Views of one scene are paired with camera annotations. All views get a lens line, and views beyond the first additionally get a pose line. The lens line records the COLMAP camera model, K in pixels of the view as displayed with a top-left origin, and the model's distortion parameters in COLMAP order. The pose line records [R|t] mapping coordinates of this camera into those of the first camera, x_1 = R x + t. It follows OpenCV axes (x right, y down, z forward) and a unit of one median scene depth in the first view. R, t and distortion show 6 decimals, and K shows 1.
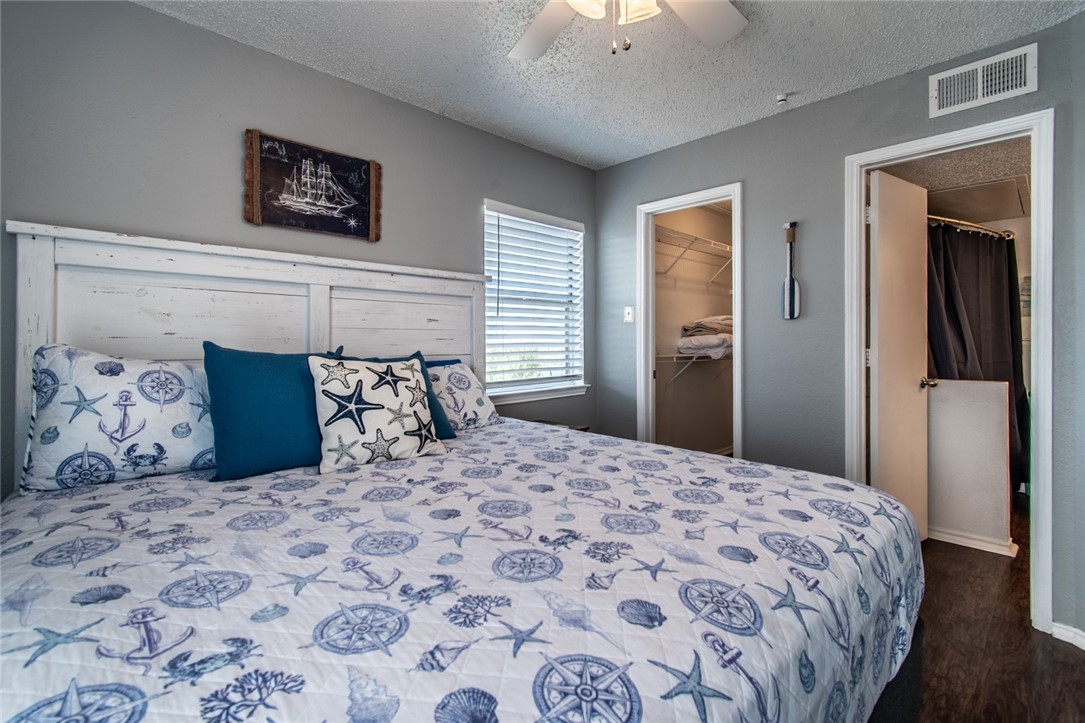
lens RADIAL K [[490.7, 0, 542.7], [0, 490.7, 343.4], [0, 0, 1]] dist [0.002630, 0.000450]
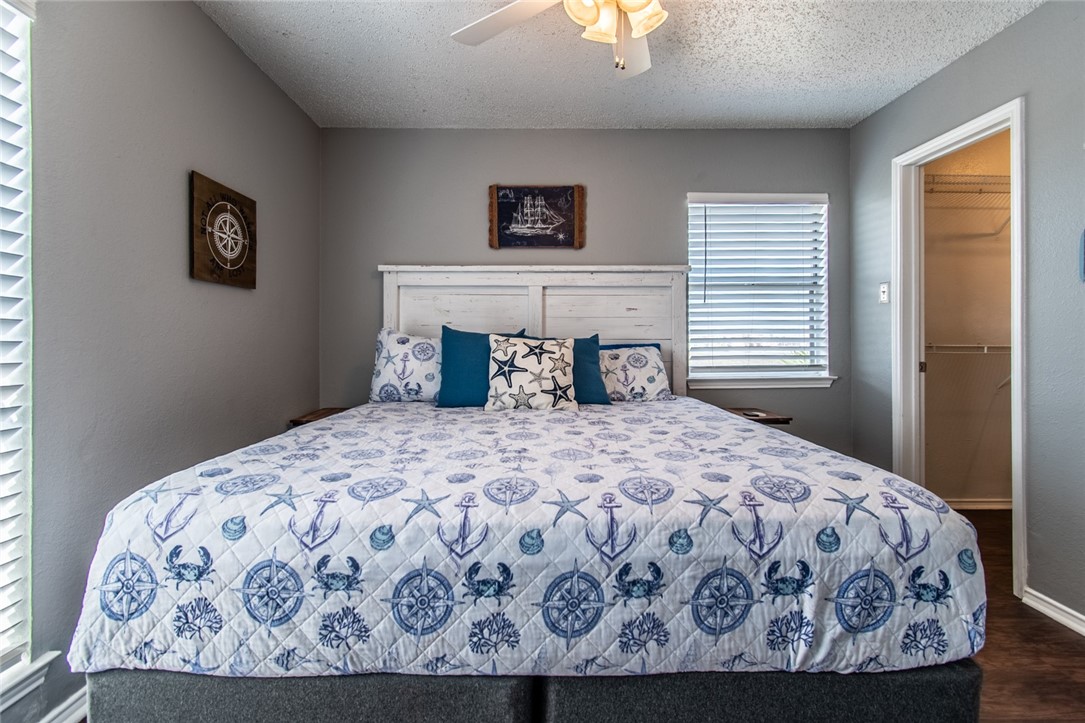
lens RADIAL K [[490.7, 0, 542.7], [0, 490.7, 343.4], [0, 0, 1]] dist [0.002630, 0.000450]
pose [[0.738413, 0.003864, -0.674337, 0.526583], [-0.000950, 0.999989, 0.004690, 0.037568], [0.674348, -0.002823, 0.738408, 0.001868]]
